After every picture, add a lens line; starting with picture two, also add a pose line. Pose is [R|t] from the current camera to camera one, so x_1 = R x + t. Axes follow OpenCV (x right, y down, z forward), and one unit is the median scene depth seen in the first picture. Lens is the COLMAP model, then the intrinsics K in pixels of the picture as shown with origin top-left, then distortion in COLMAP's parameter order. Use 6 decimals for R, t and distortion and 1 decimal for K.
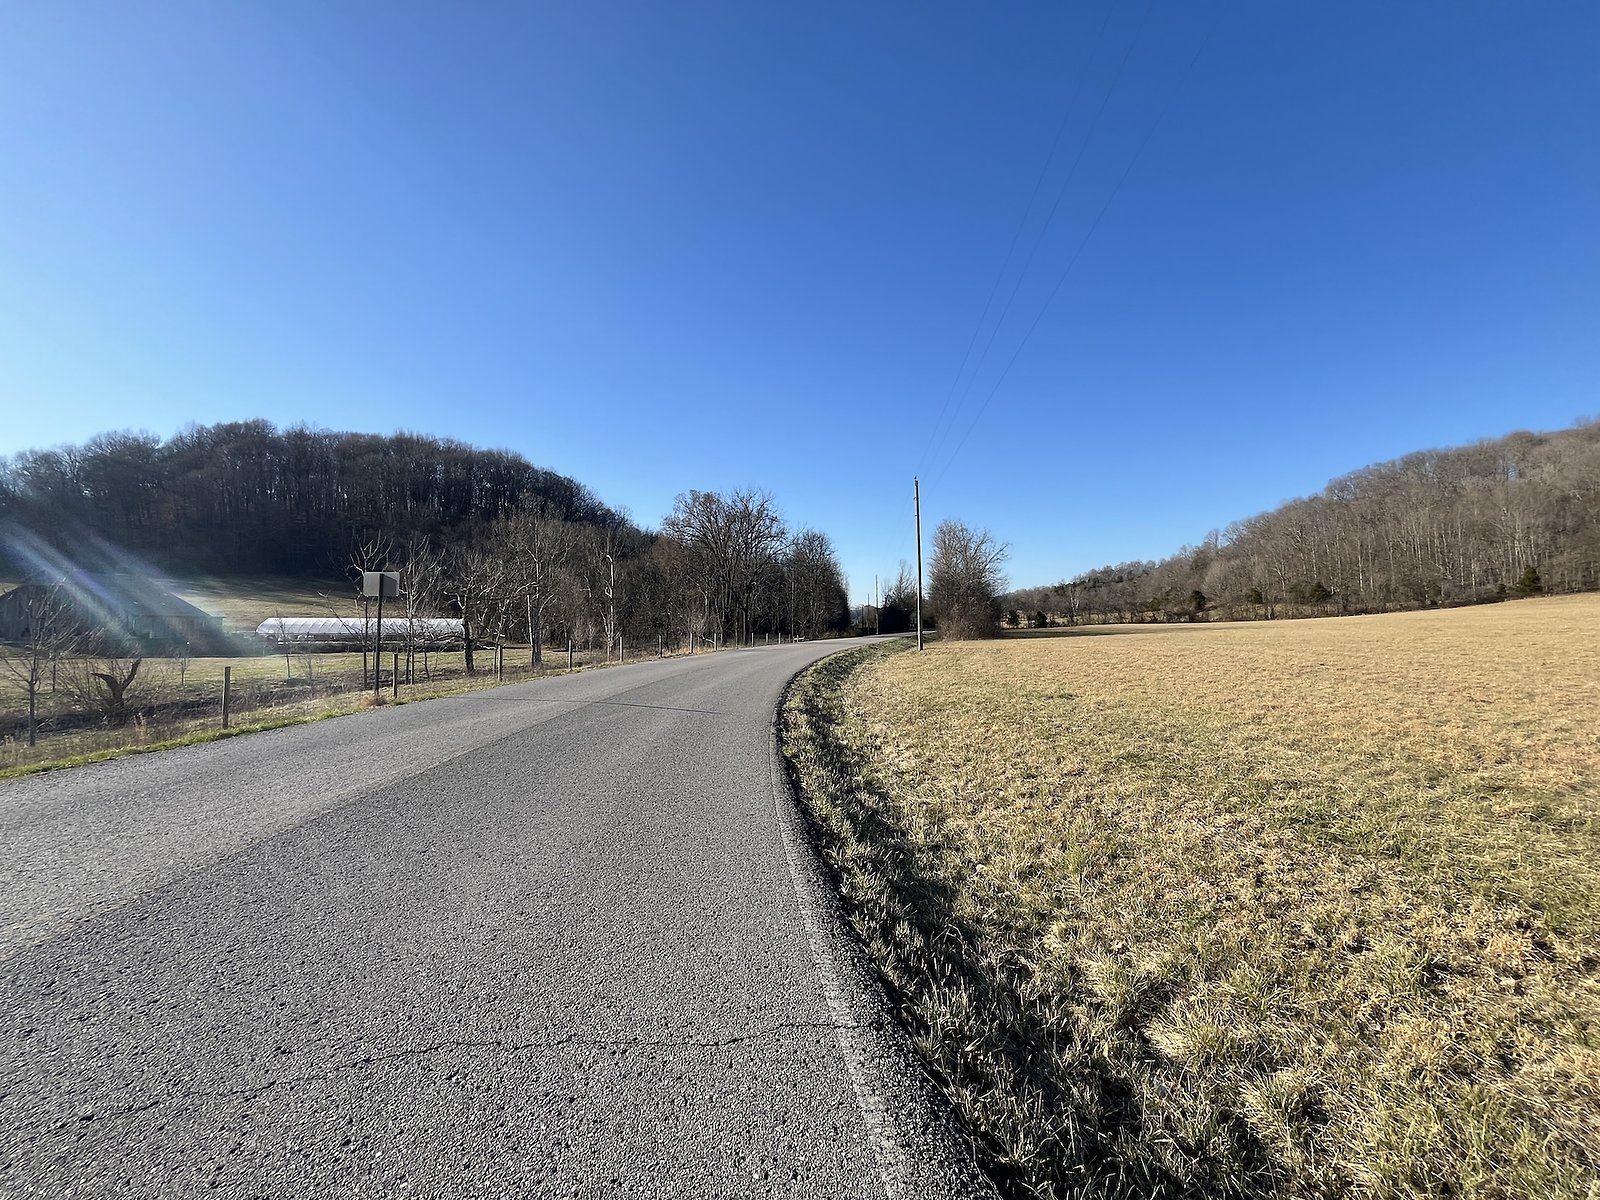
lens RADIAL K [[646.1, 0, 799.0], [0, 646.1, 603.2], [0, 0, 1]] dist [-0.002580, -0.000201]
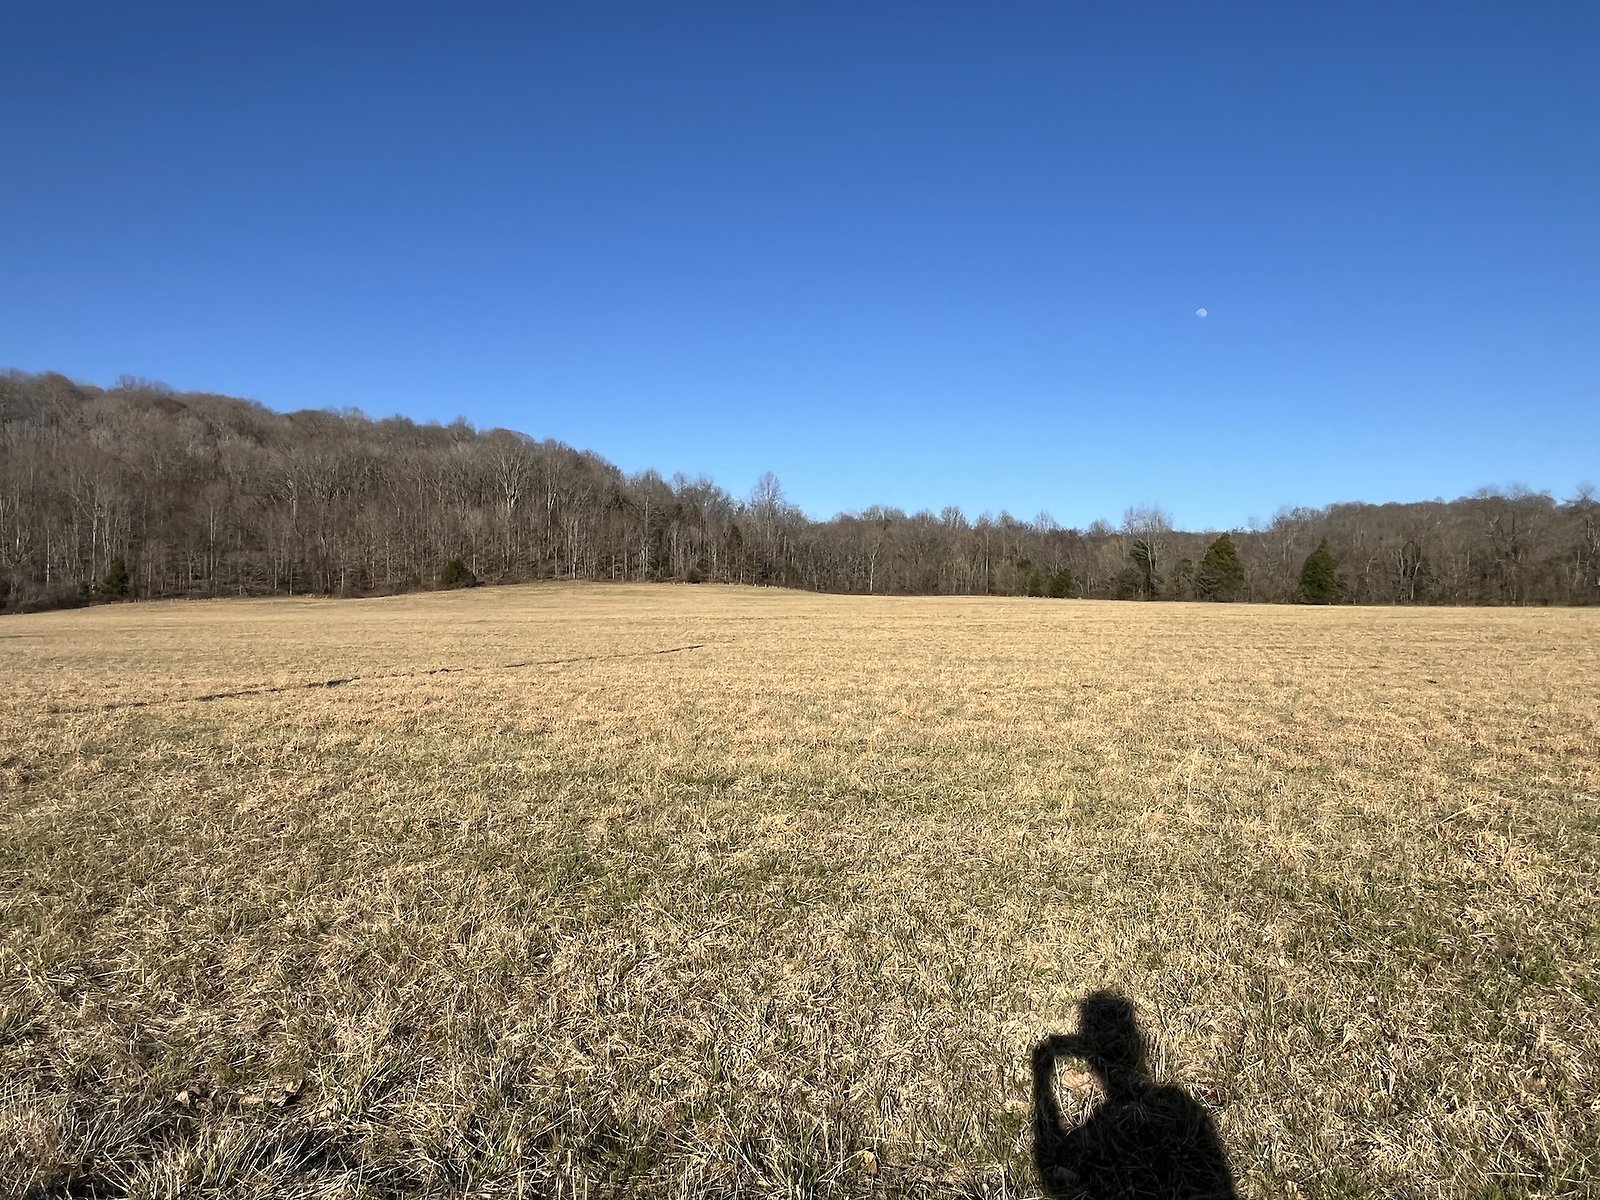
lens RADIAL K [[1031.2, 0, 805.2], [0, 1031.2, 610.3], [0, 0, 1]] dist [-0.006013, 0.002541]
pose [[0.034795, 0.033280, 0.998840, 0.008305], [-0.034315, 0.998896, -0.032086, 0.019339], [-0.998805, -0.033159, 0.035898, 0.335351]]
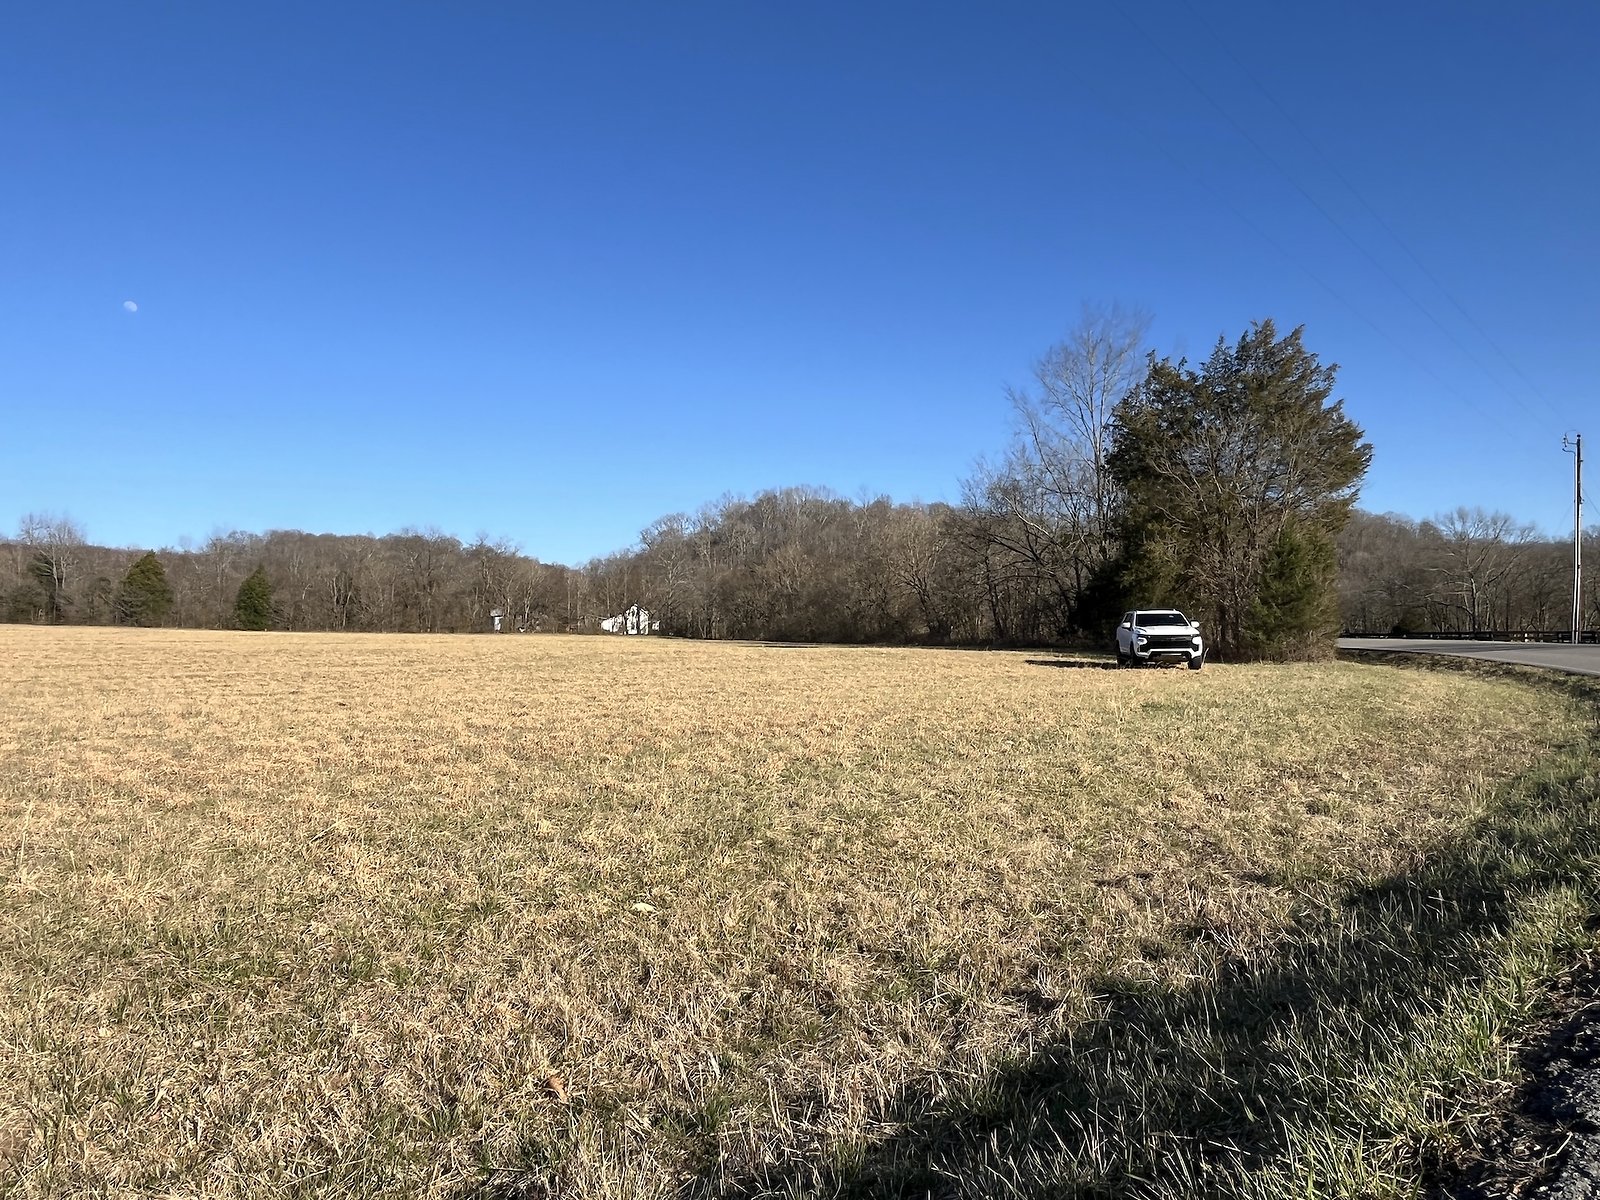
lens RADIAL K [[1031.2, 0, 807.3], [0, 1031.2, 607.6], [0, 0, 1]] dist [-0.006013, 0.002541]
pose [[-0.794505, 0.049466, 0.605239, 0.007459], [0.004764, 0.997154, -0.075243, 0.019155], [-0.607238, -0.056898, -0.792480, 0.331735]]
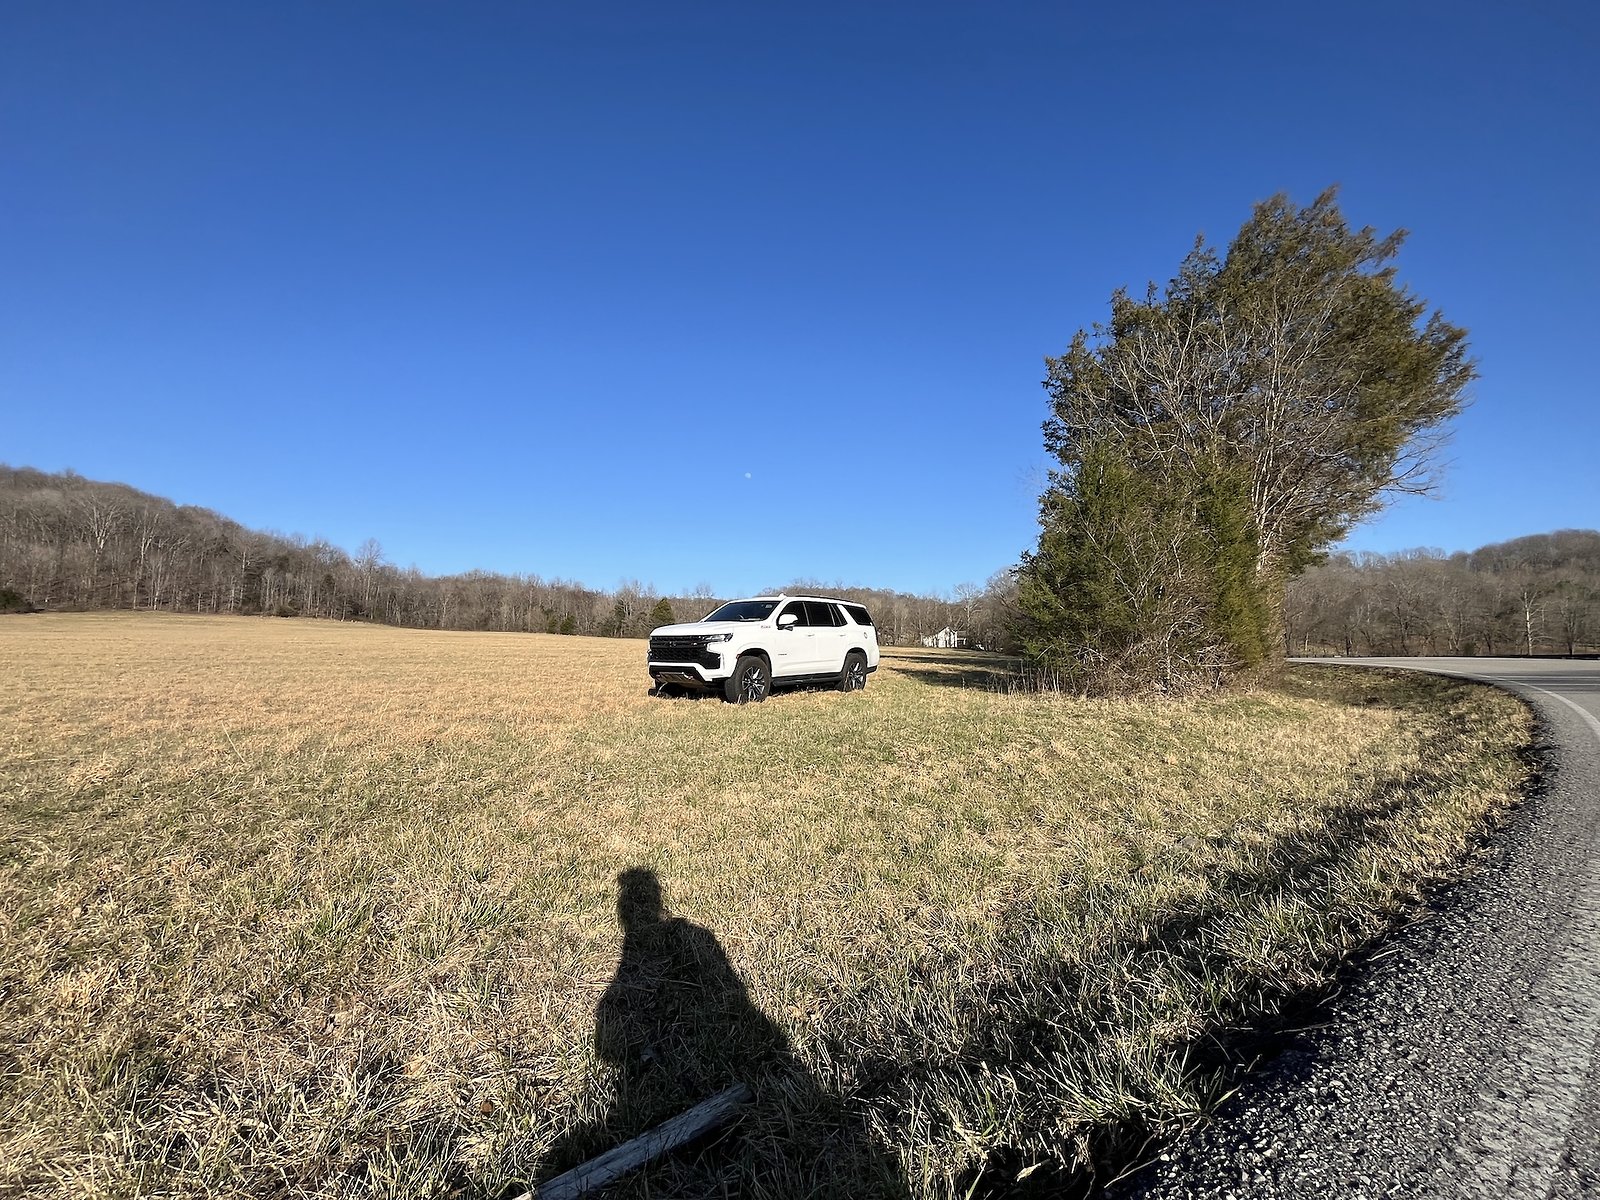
lens RADIAL K [[646.1, 0, 798.3], [0, 646.1, 604.8], [0, 0, 1]] dist [-0.002580, -0.000201]
pose [[-0.404738, 0.086500, 0.910333, 0.003983], [-0.034615, 0.993353, -0.109779, 0.008739], [-0.913777, -0.075943, -0.399053, -0.004046]]
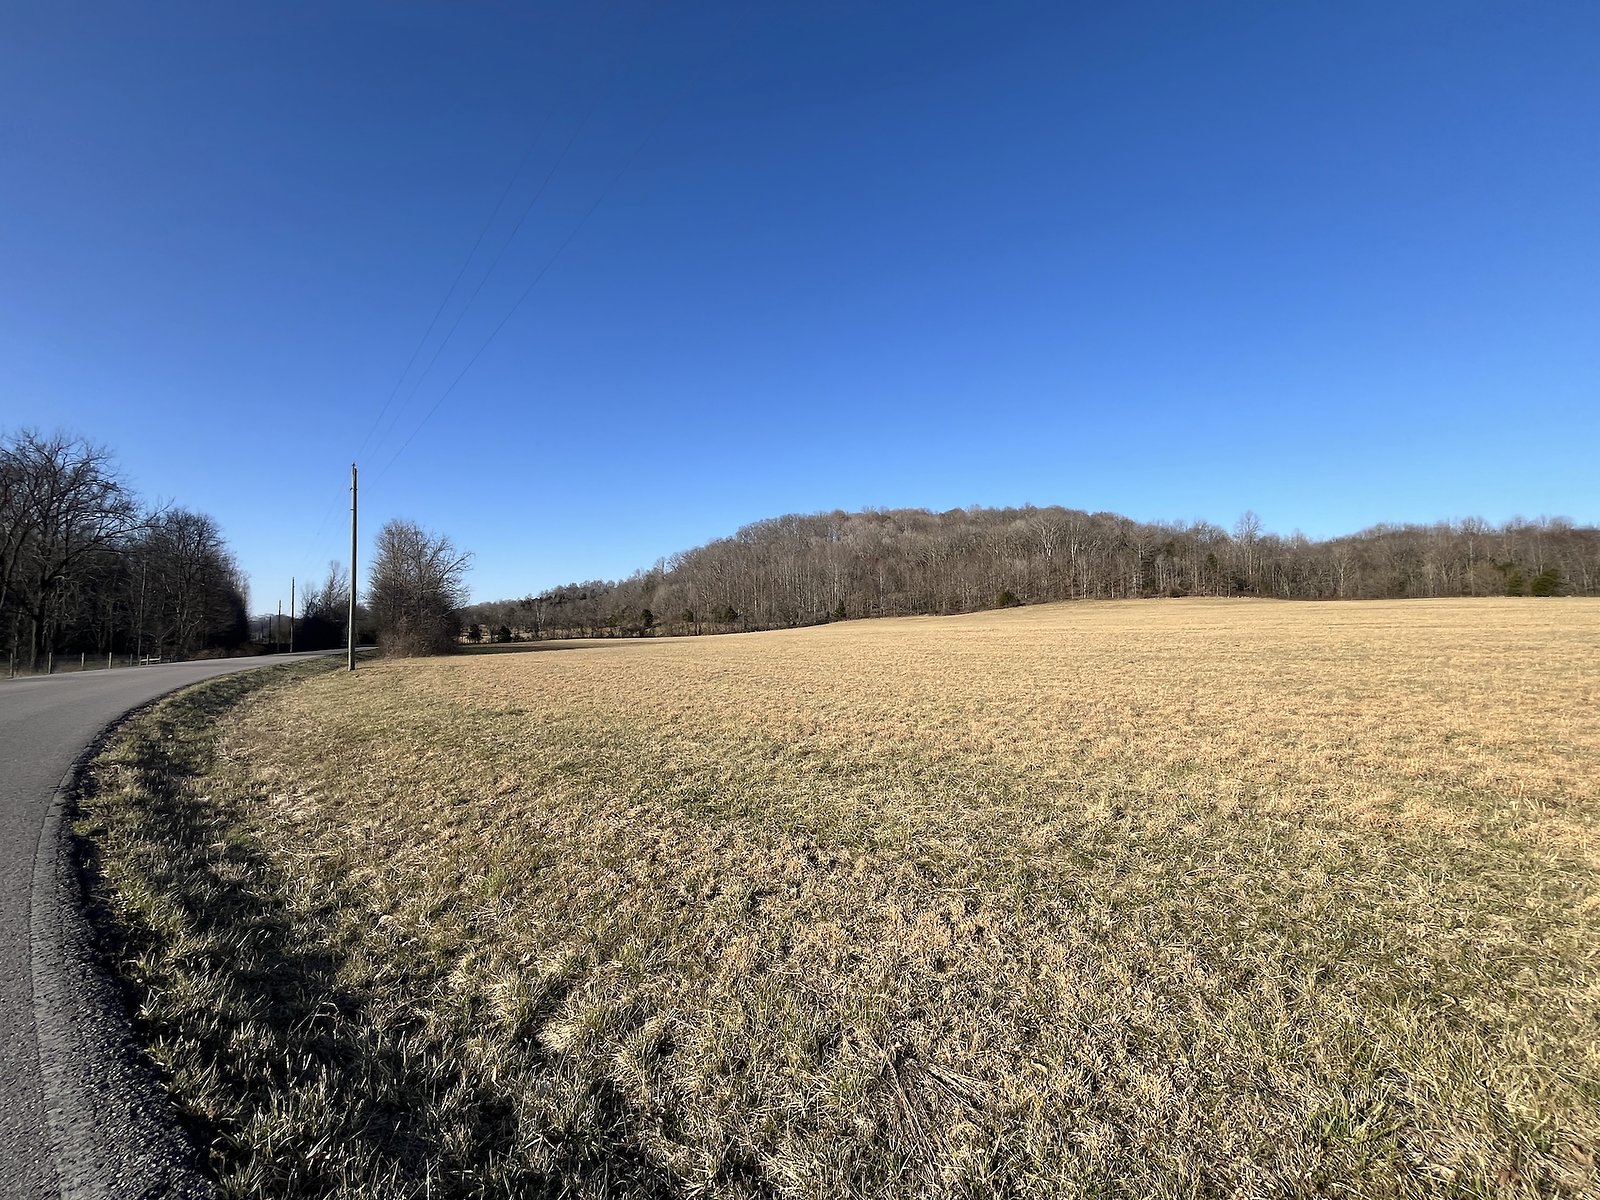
lens RADIAL K [[646.1, 0, 798.5], [0, 646.1, 600.9], [0, 0, 1]] dist [-0.002580, -0.000201]
pose [[0.708555, 0.040560, 0.704489, 0.002700], [-0.021950, 0.999130, -0.035448, -0.000070], [-0.705314, 0.009653, 0.708829, -0.000946]]
